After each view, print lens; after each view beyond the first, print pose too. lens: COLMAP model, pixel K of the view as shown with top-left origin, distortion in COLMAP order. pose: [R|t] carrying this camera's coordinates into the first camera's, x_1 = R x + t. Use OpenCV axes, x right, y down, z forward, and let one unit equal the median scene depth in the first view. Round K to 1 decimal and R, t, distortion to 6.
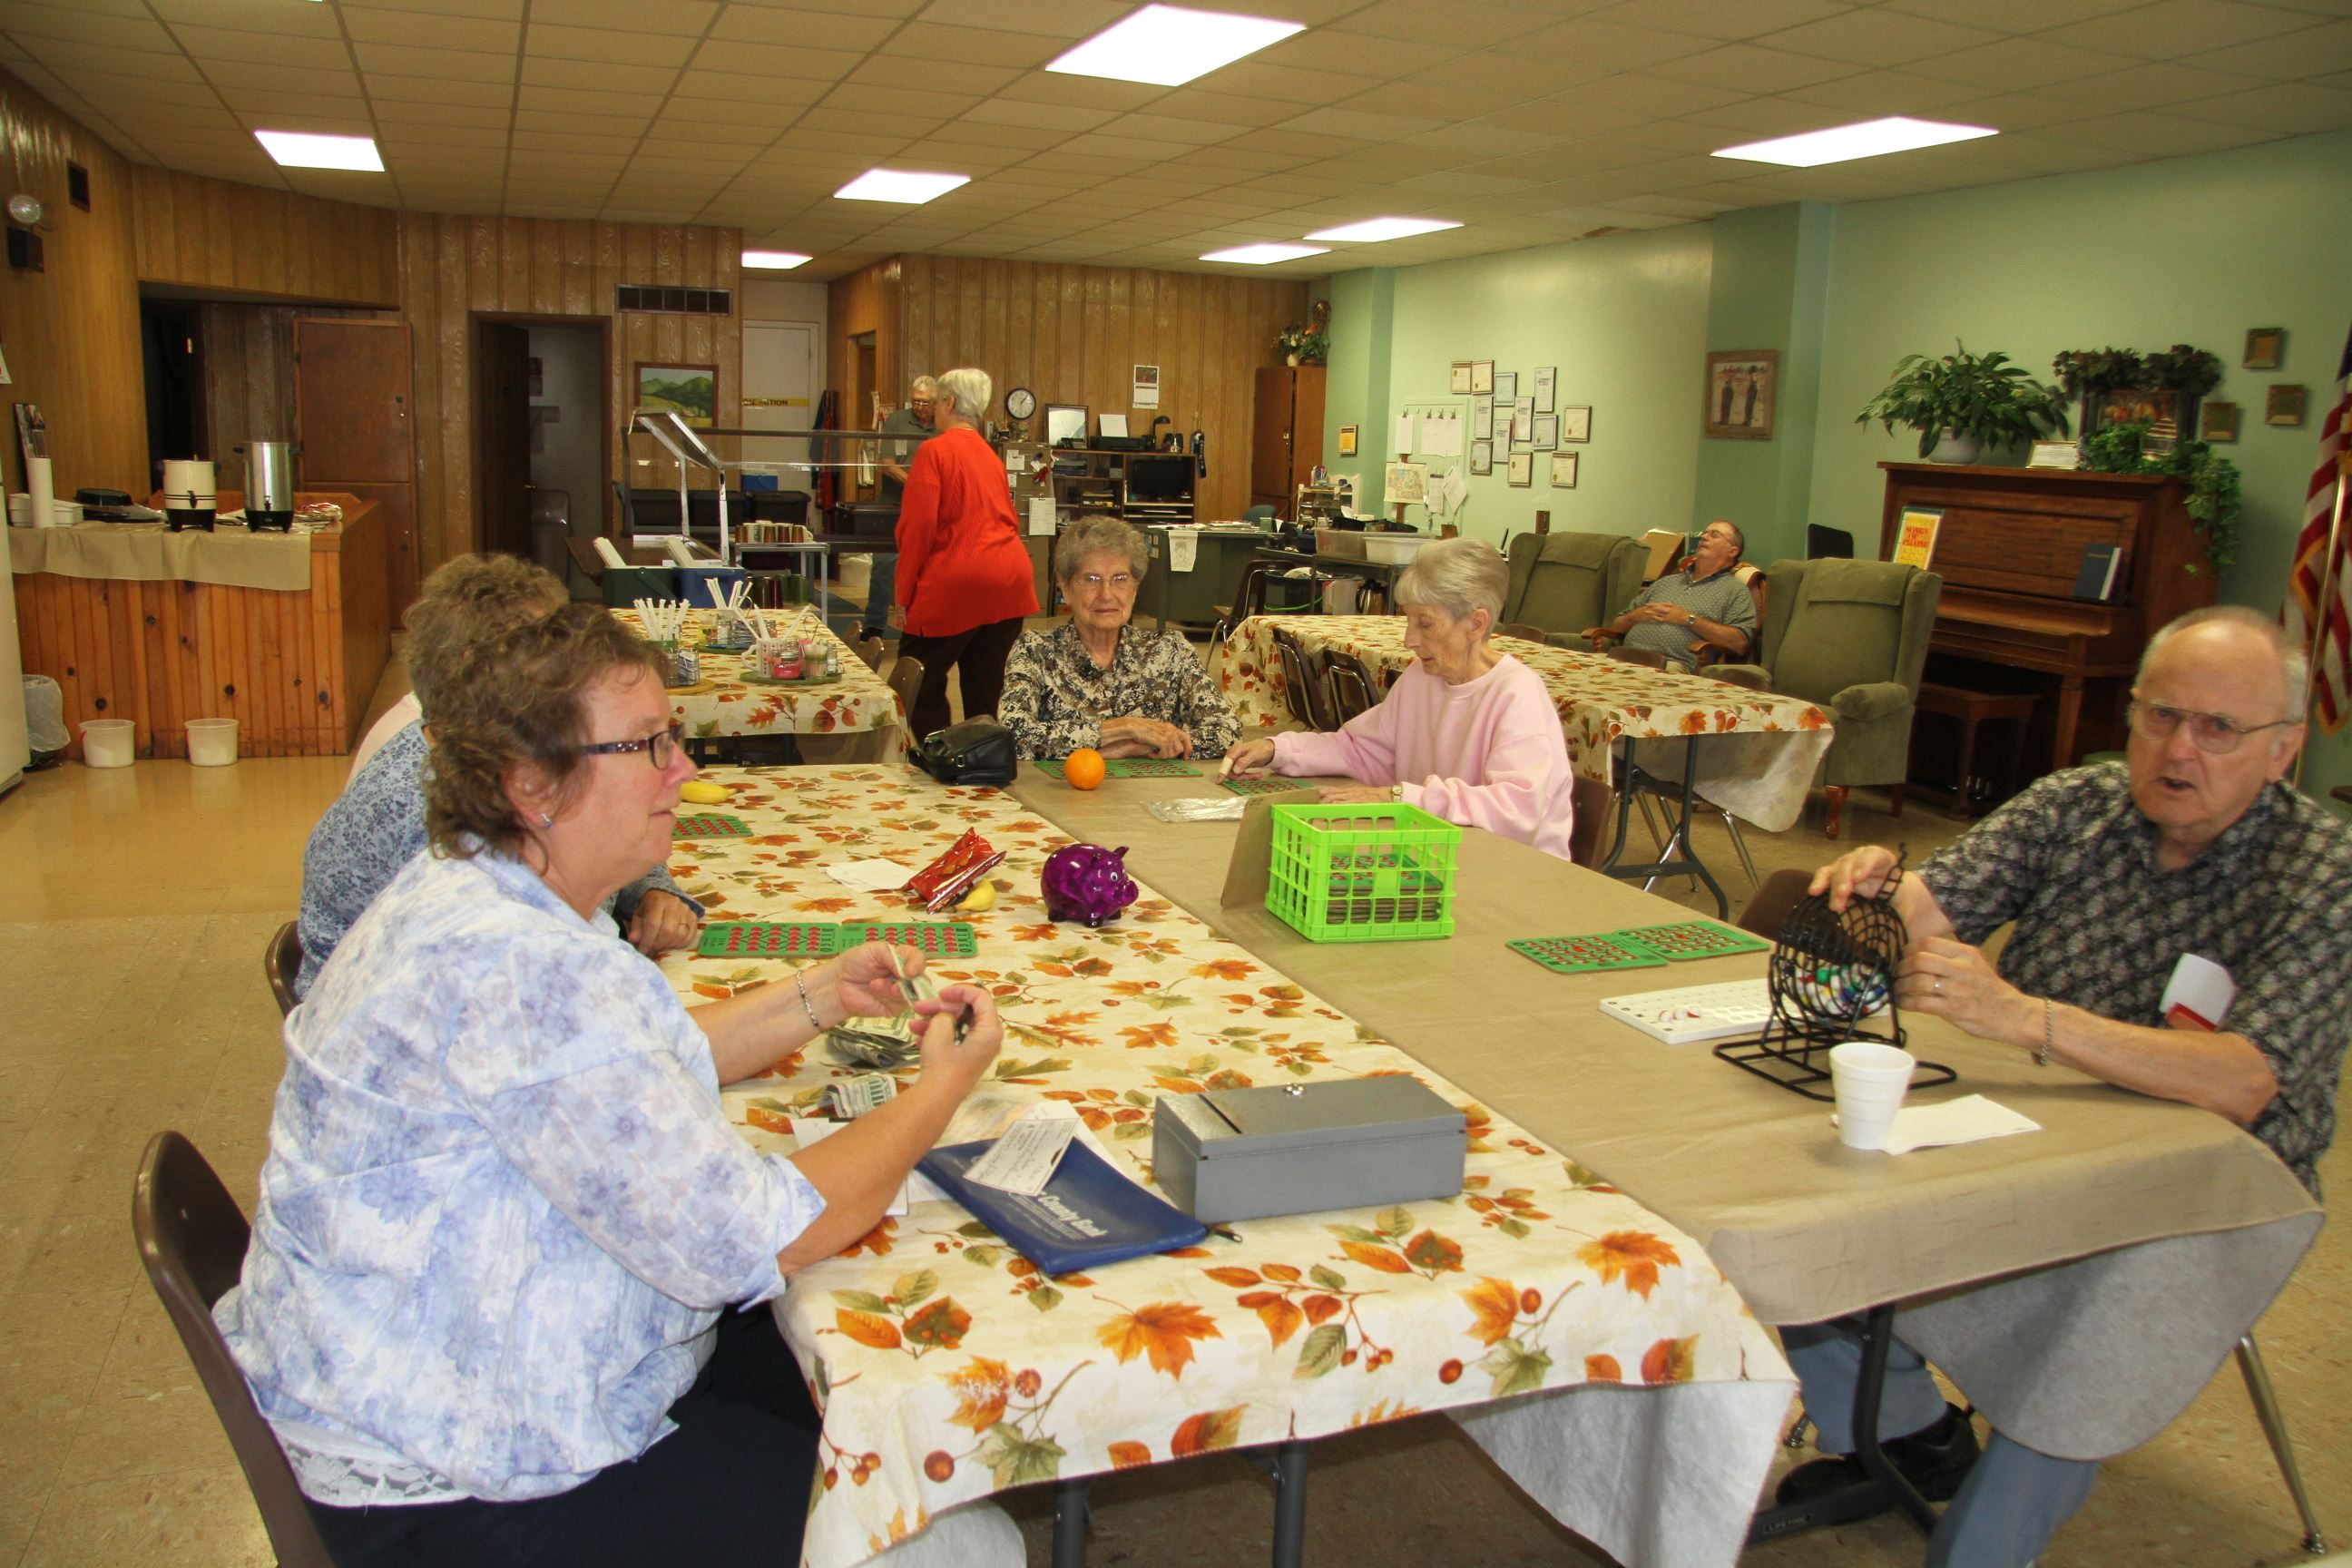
lens RADIAL K [[1844.4, 0, 1156.6], [0, 1844.4, 842.5], [0, 0, 1]] dist [-0.171553, 0.125019]
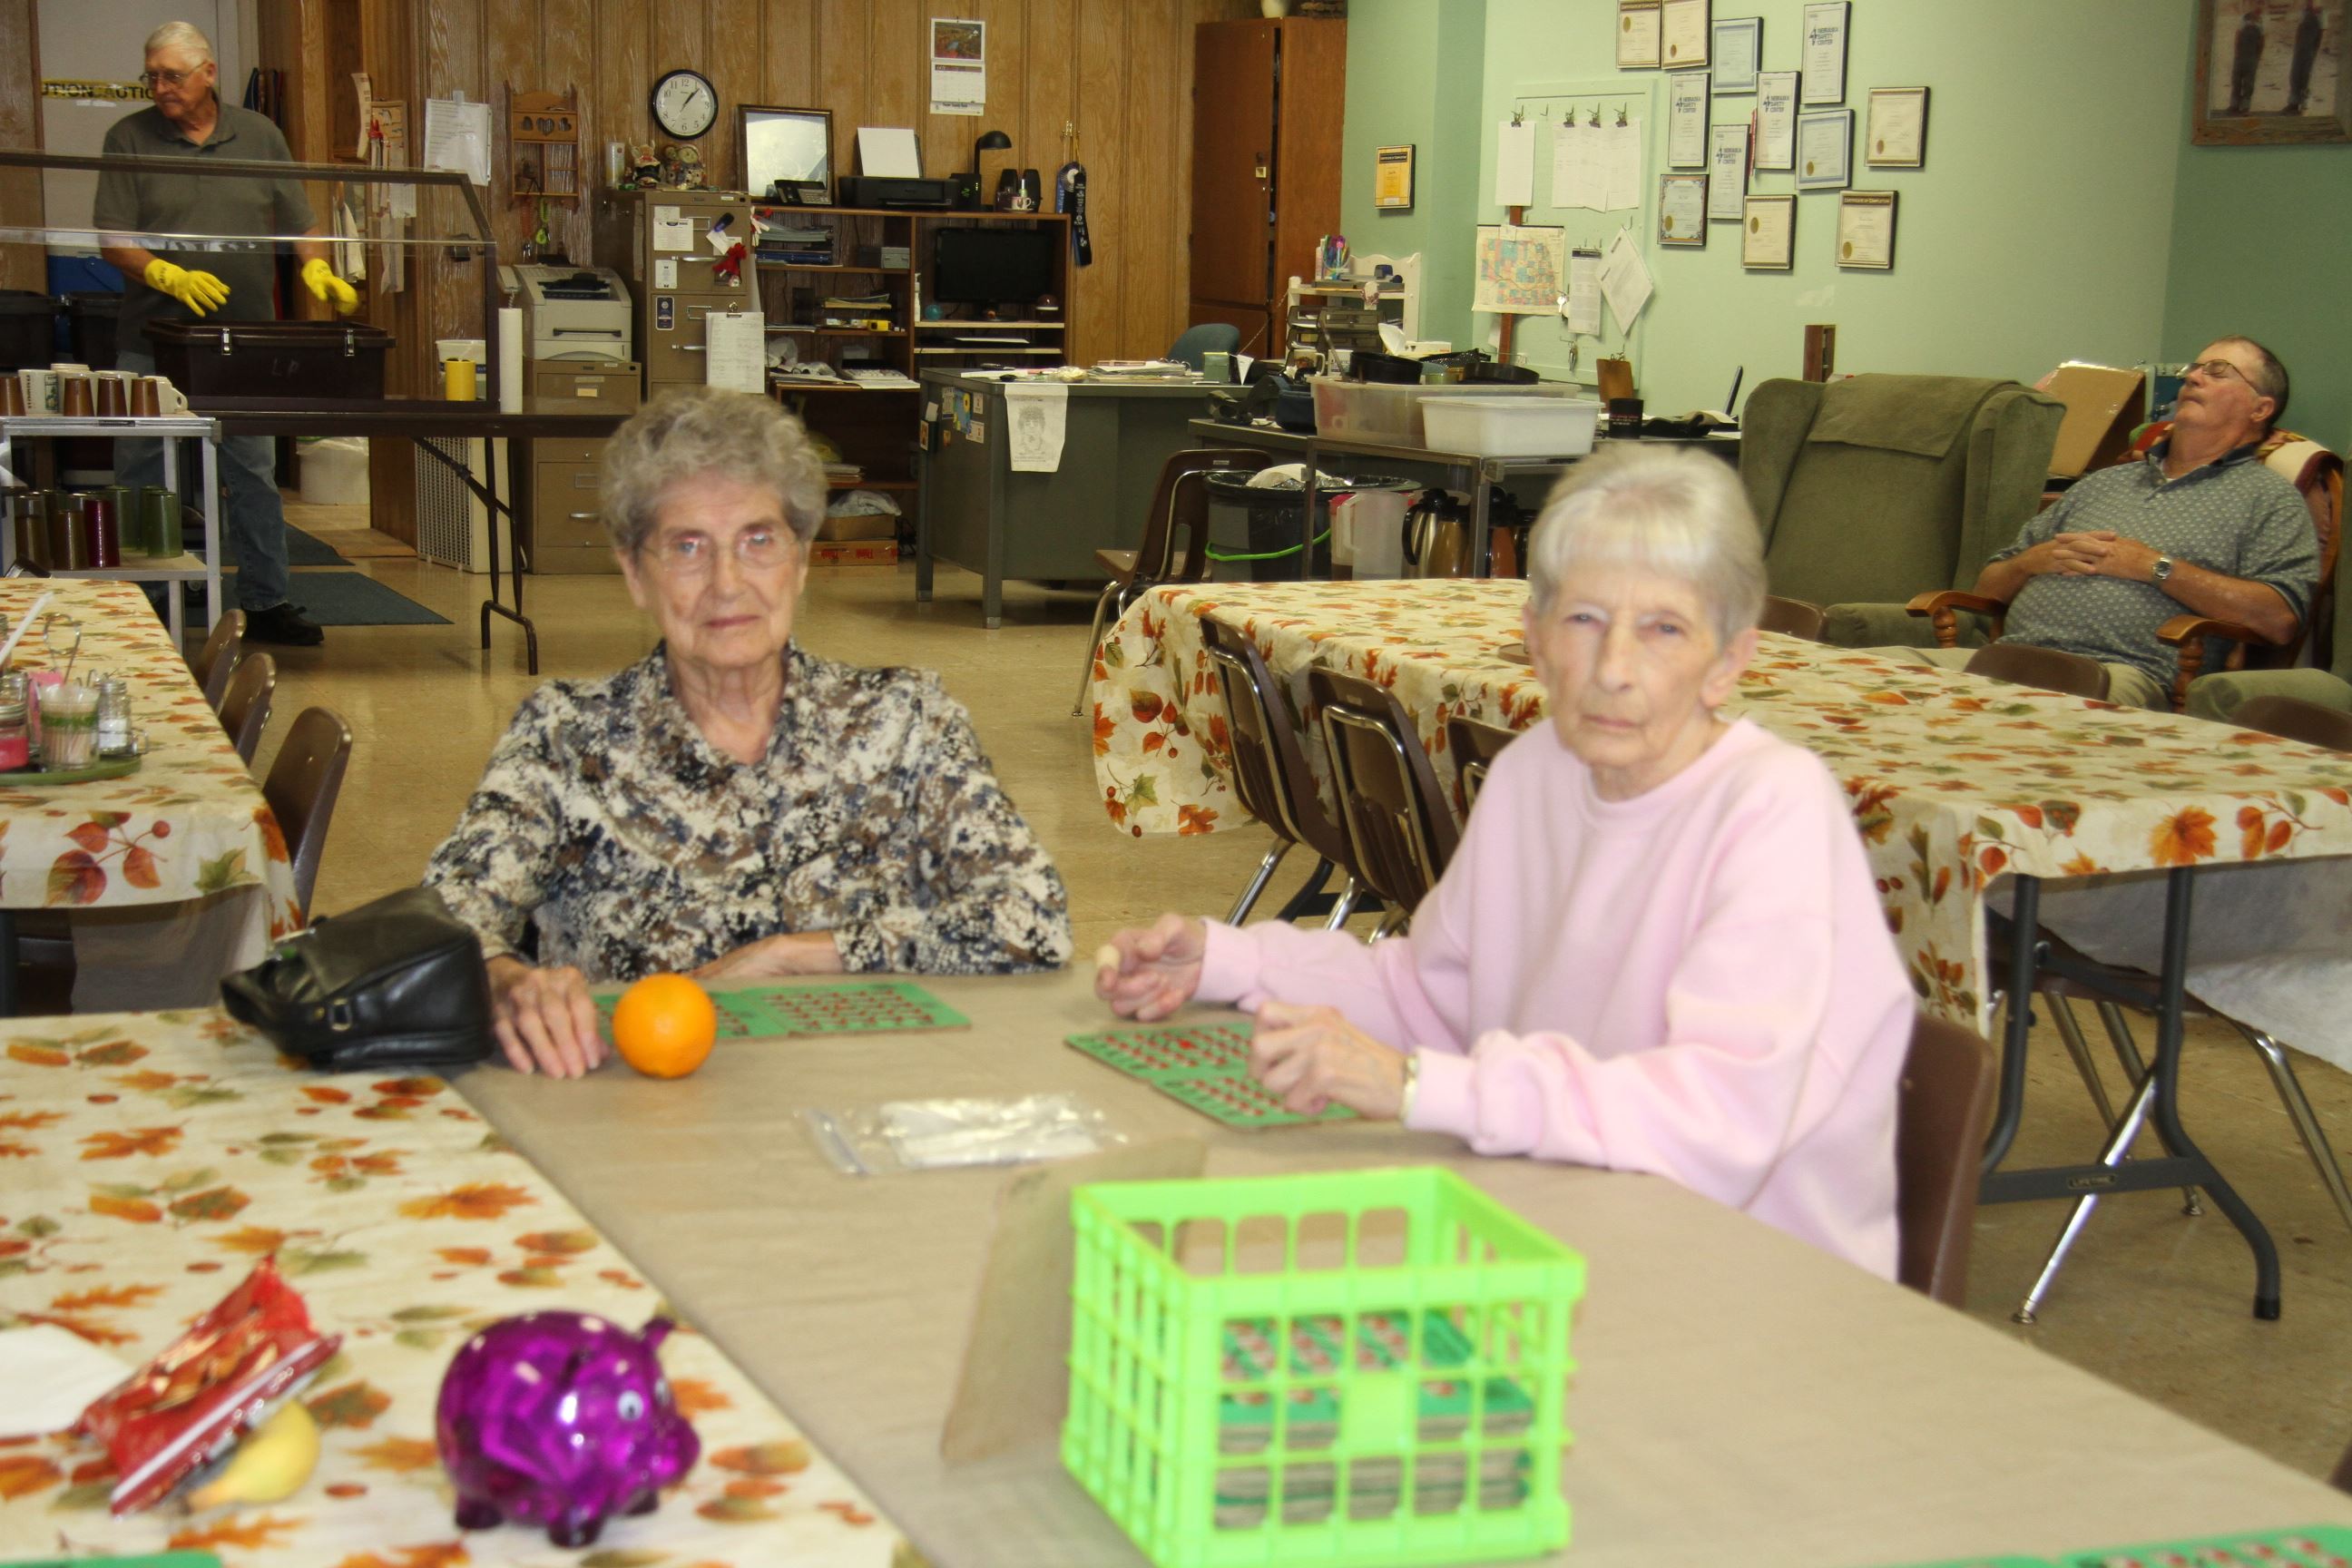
lens RADIAL K [[3708.4, 0, 1142.4], [0, 3708.4, 876.5], [0, 0, 1]] dist [0.127439, 0.305935]
pose [[0.999586, -0.014124, 0.025053, 0.024804], [0.014907, 0.999398, -0.031338, -0.024982], [-0.024596, 0.031698, 0.999195, 0.105270]]
